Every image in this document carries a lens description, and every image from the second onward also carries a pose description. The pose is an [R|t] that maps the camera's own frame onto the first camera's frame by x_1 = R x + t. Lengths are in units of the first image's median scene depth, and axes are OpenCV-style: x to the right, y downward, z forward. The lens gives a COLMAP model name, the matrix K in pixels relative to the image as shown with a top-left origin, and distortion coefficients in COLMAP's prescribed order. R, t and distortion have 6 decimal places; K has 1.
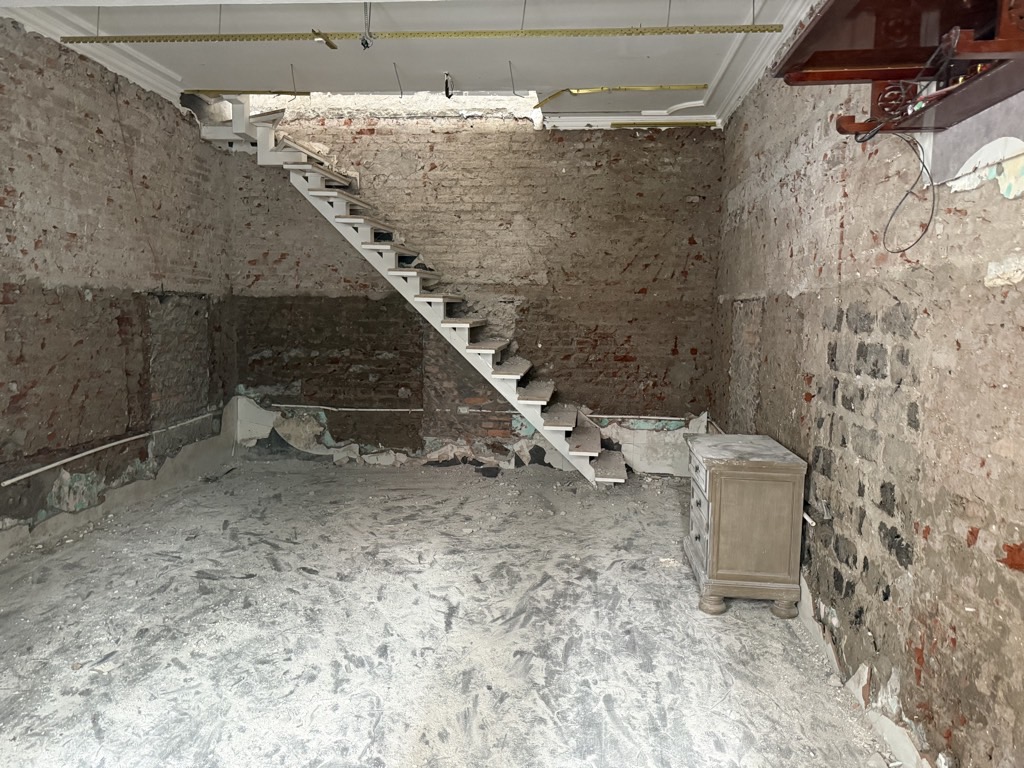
lens RADIAL K [[713.6, 0, 514.4], [0, 713.6, 404.2], [0, 0, 1]] dist [0.138856, -0.140167]
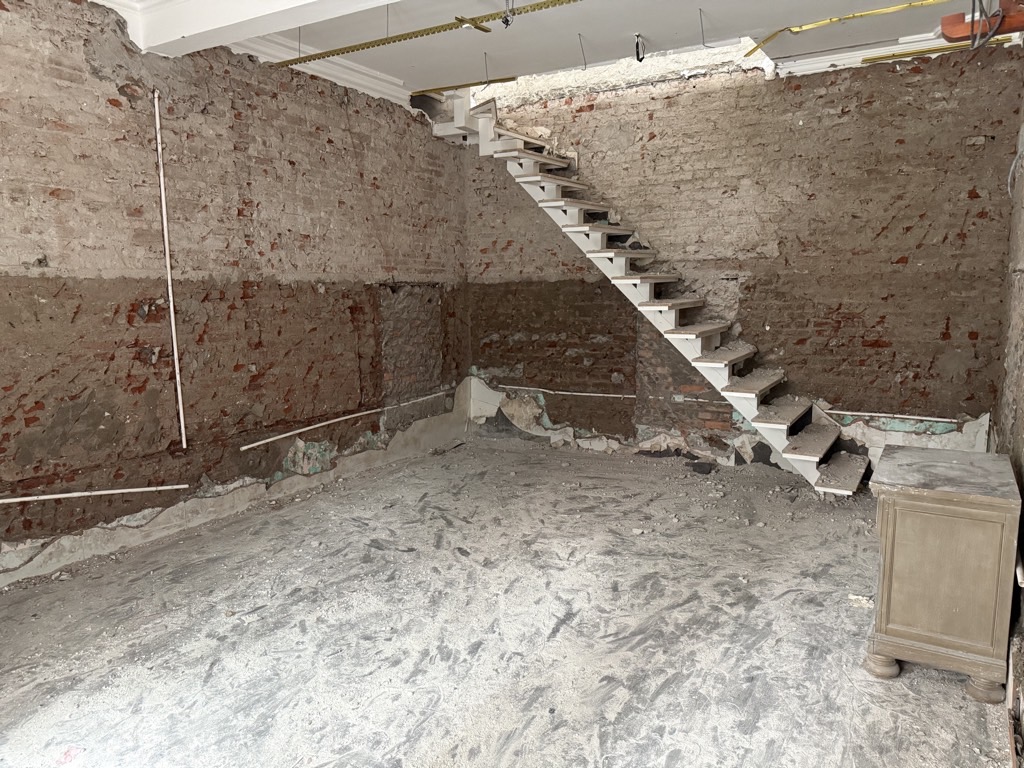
lens RADIAL K [[720.5, 0, 524.7], [0, 720.5, 401.0], [0, 0, 1]] dist [0.144784, -0.175692]
pose [[0.911580, 0.041829, -0.408990, 0.144893], [-0.029803, 0.998917, 0.035737, -0.017550], [0.410041, -0.020388, 0.911839, 0.067759]]
